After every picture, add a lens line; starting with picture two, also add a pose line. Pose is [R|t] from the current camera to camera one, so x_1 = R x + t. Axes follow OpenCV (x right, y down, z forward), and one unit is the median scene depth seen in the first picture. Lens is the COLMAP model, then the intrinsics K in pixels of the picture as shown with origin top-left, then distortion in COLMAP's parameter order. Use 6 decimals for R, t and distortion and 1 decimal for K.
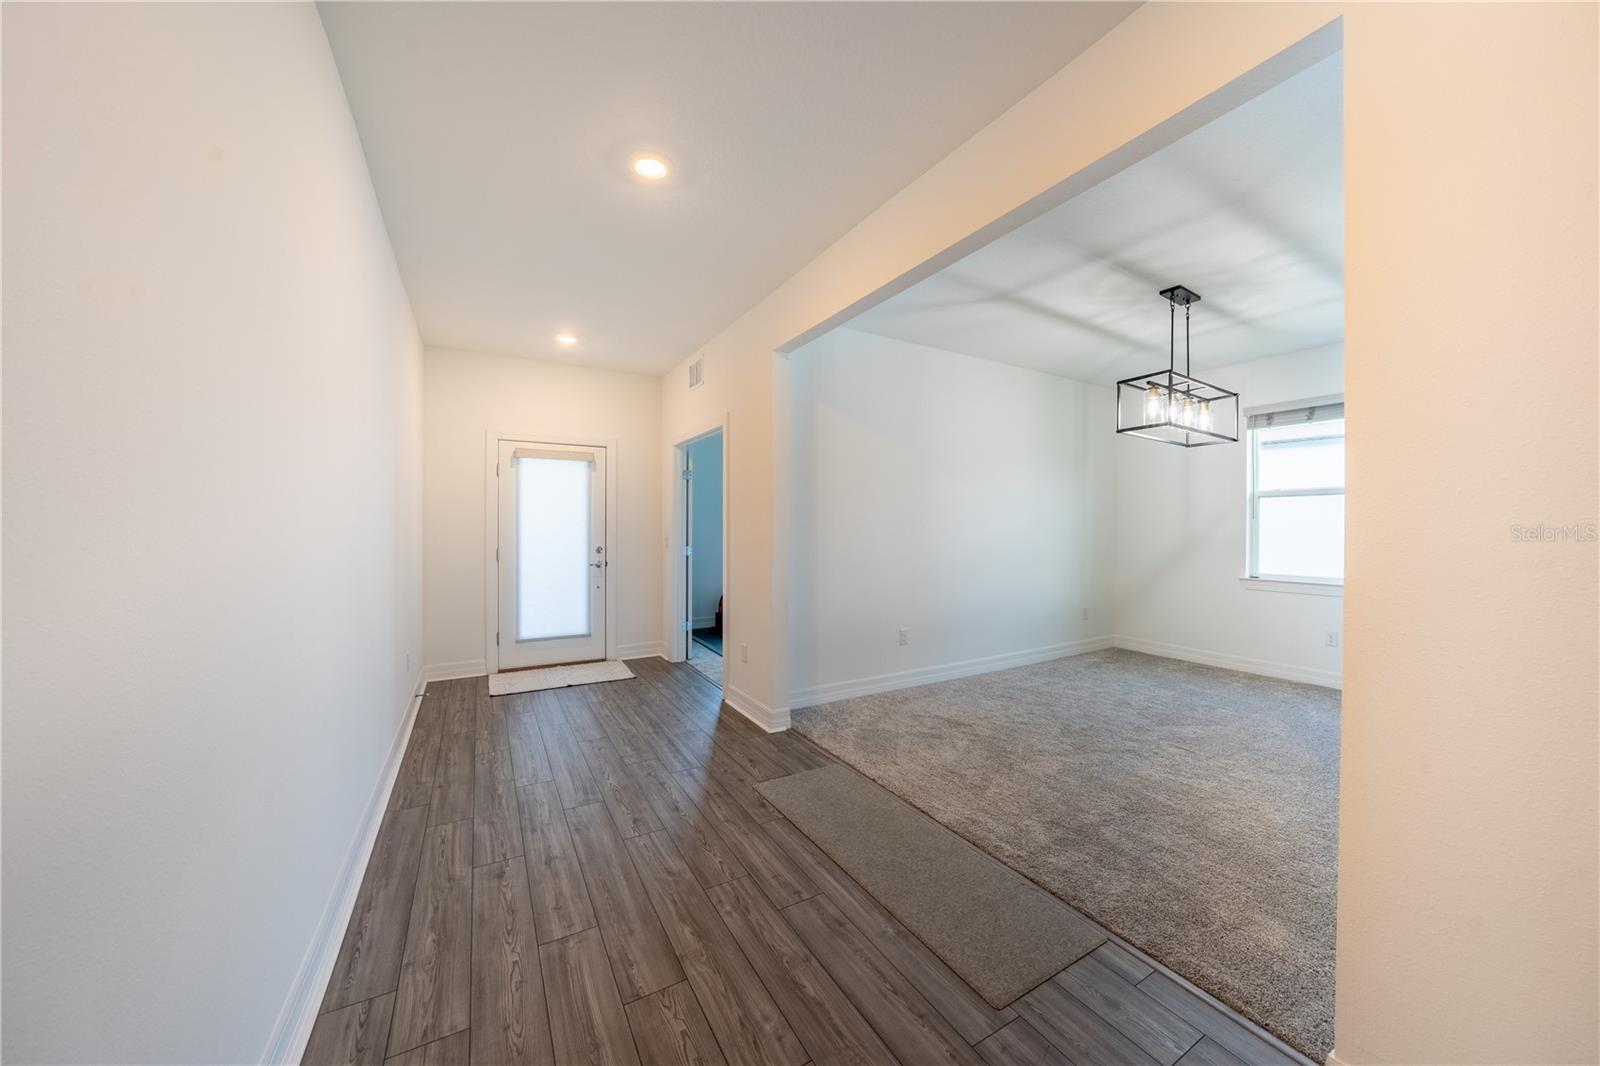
lens RADIAL K [[555.4, 0, 806.4], [0, 555.4, 527.8], [0, 0, 1]] dist [-0.009357, 0.000303]
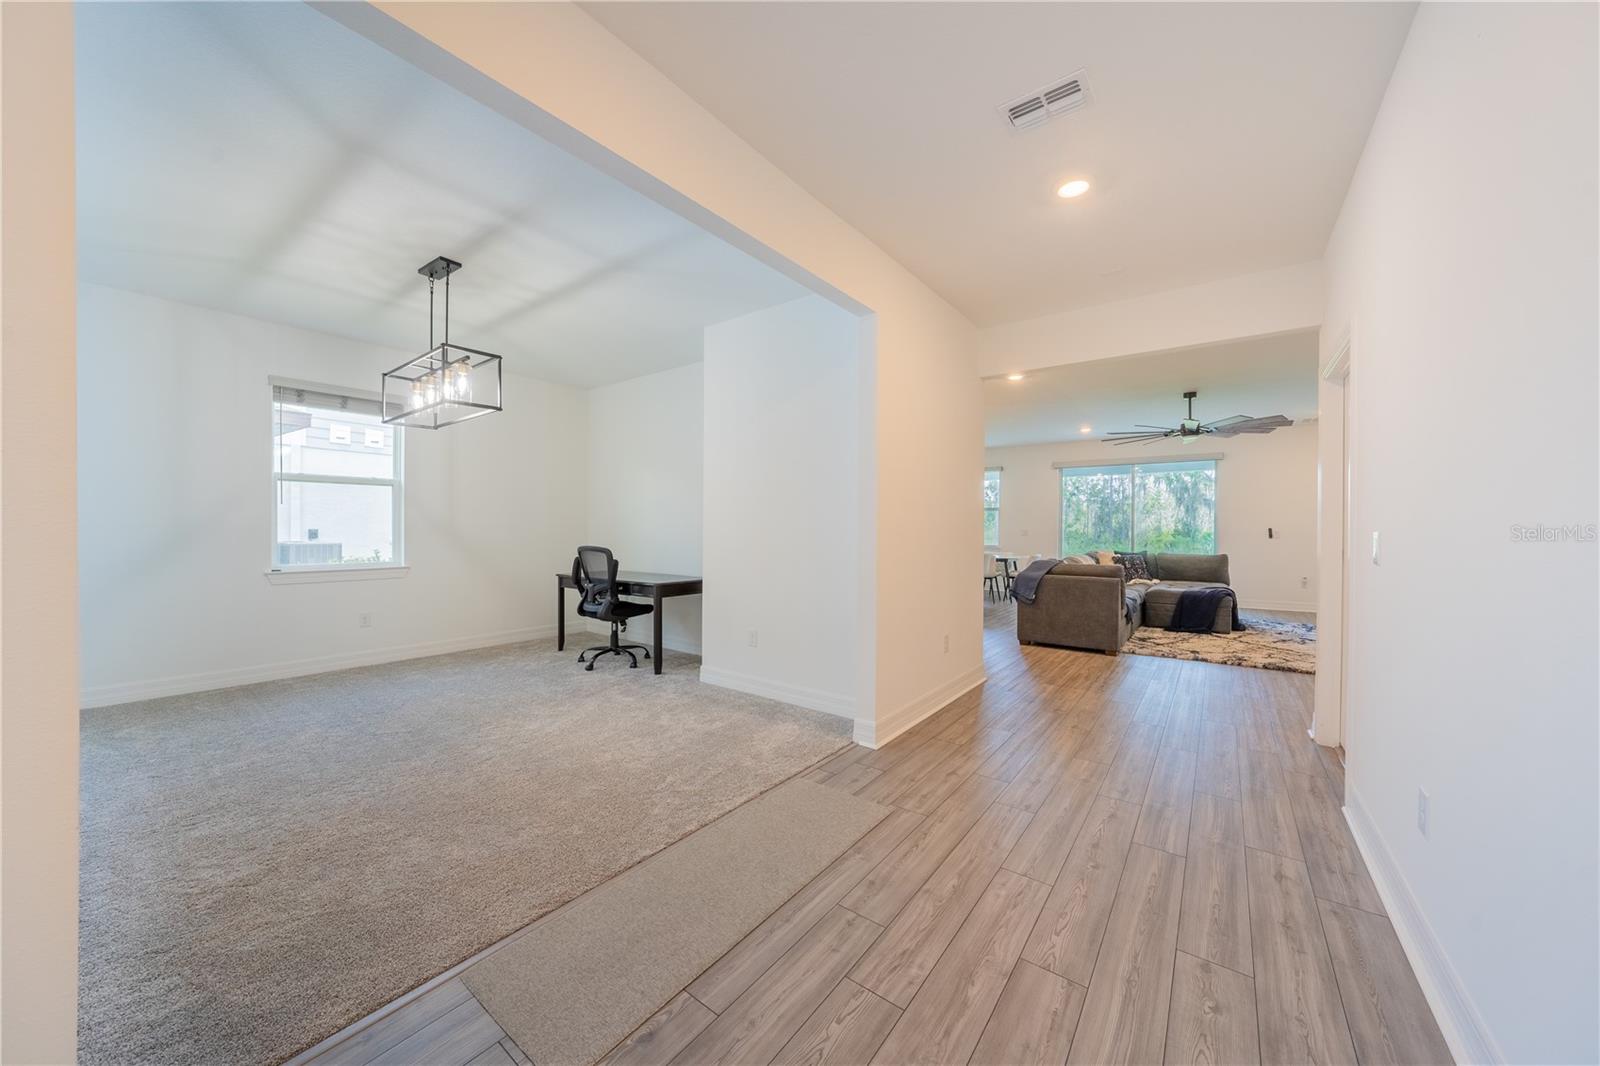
lens RADIAL K [[555.4, 0, 797.6], [0, 555.4, 534.3], [0, 0, 1]] dist [-0.009357, 0.000303]
pose [[-0.369515, -0.015918, 0.929089, -0.784845], [-0.010123, 0.999863, 0.013105, 0.030853], [-0.929170, -0.004562, -0.369625, 1.390916]]
